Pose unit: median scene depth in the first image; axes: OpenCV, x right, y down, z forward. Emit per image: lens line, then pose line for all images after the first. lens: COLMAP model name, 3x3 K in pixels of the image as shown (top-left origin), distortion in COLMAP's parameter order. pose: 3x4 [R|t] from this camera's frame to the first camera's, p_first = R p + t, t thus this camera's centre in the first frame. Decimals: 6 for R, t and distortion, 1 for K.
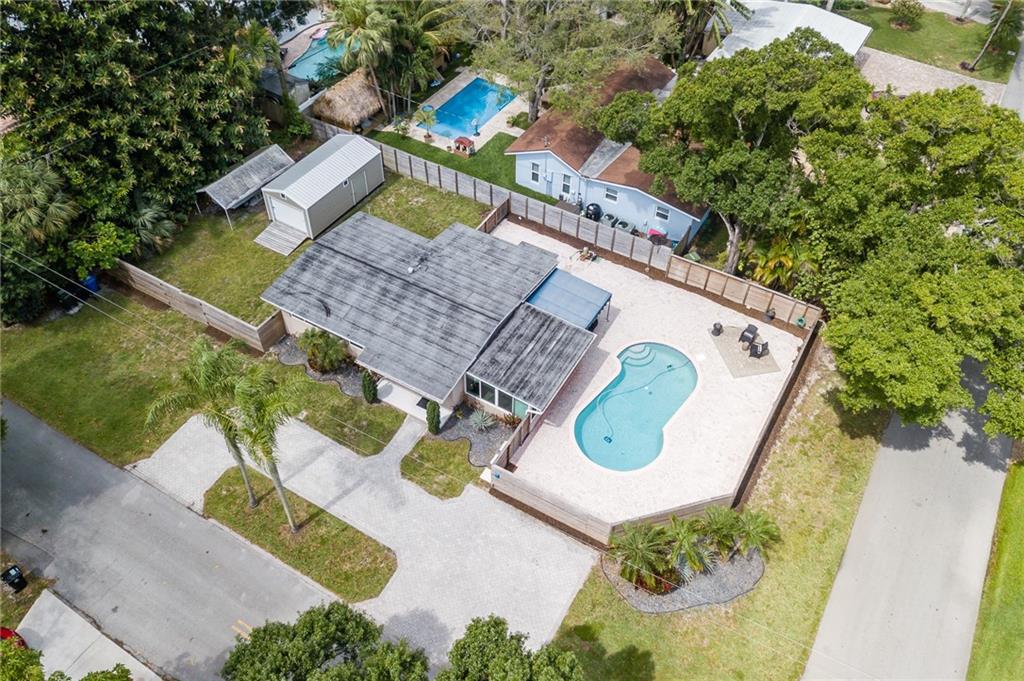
lens RADIAL K [[763.7, 0, 507.1], [0, 763.7, 340.2], [0, 0, 1]] dist [0.010435, 0.001433]
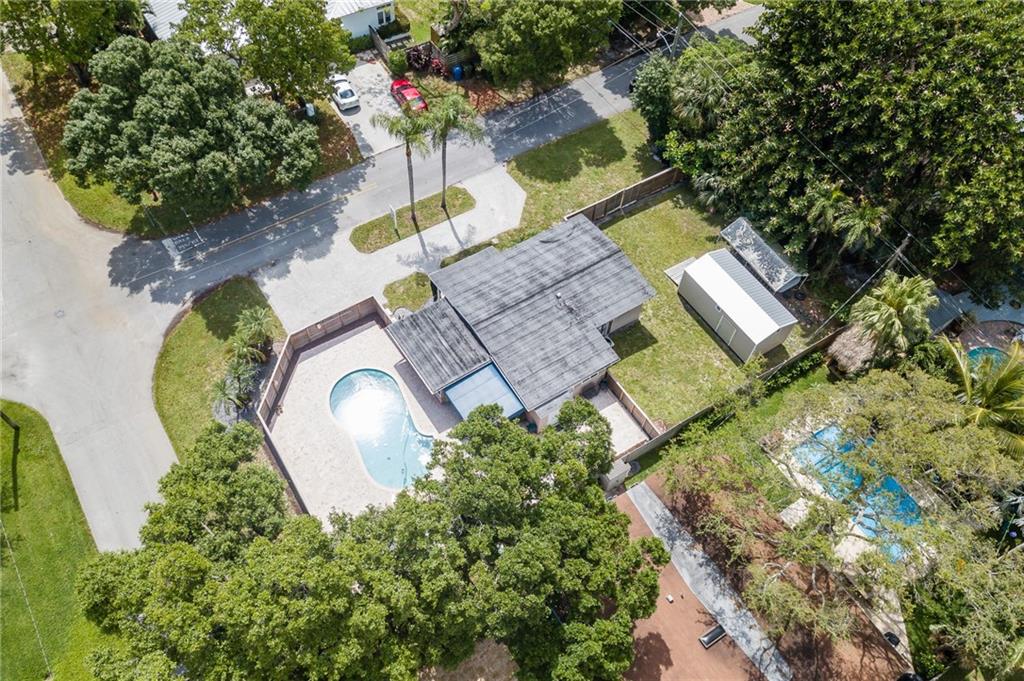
lens RADIAL K [[763.7, 0, 507.1], [0, 763.7, 340.2], [0, 0, 1]] dist [0.010435, 0.001433]
pose [[-0.440297, 0.718060, -0.539006, 0.579222], [-0.692896, 0.110034, 0.712592, -0.841705], [0.570993, 0.687228, 0.449094, 0.439754]]
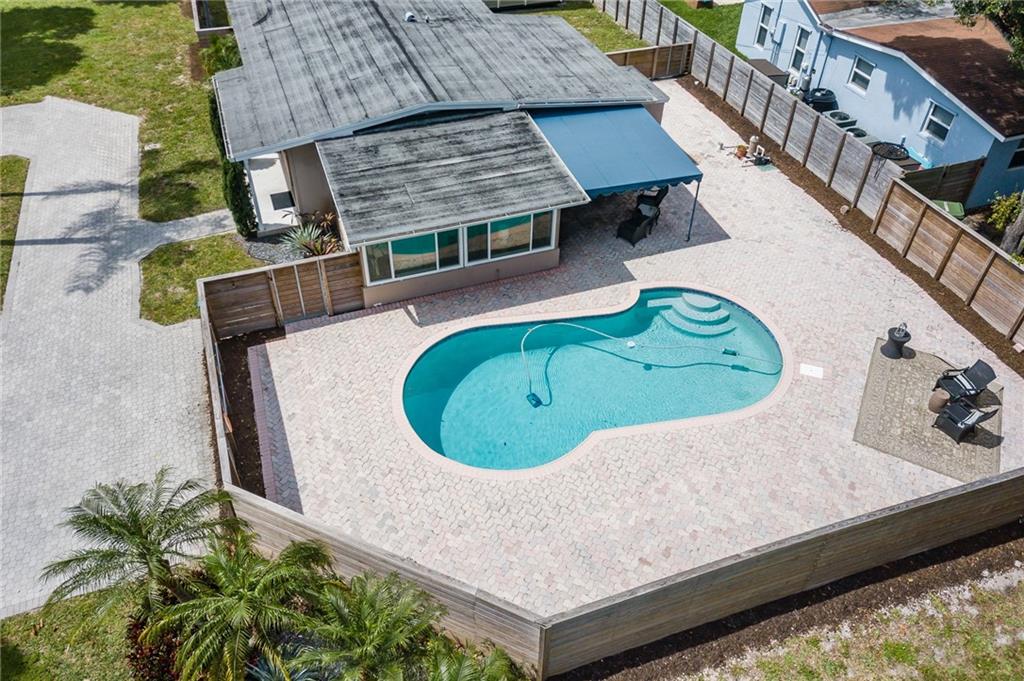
lens RADIAL K [[763.7, 0, 507.1], [0, 763.7, 340.2], [0, 0, 1]] dist [0.010435, 0.001433]
pose [[0.769133, 0.429482, -0.473264, 0.305240], [-0.471731, 0.881126, 0.032970, 0.070439], [0.431166, 0.197895, 0.880303, 0.531979]]
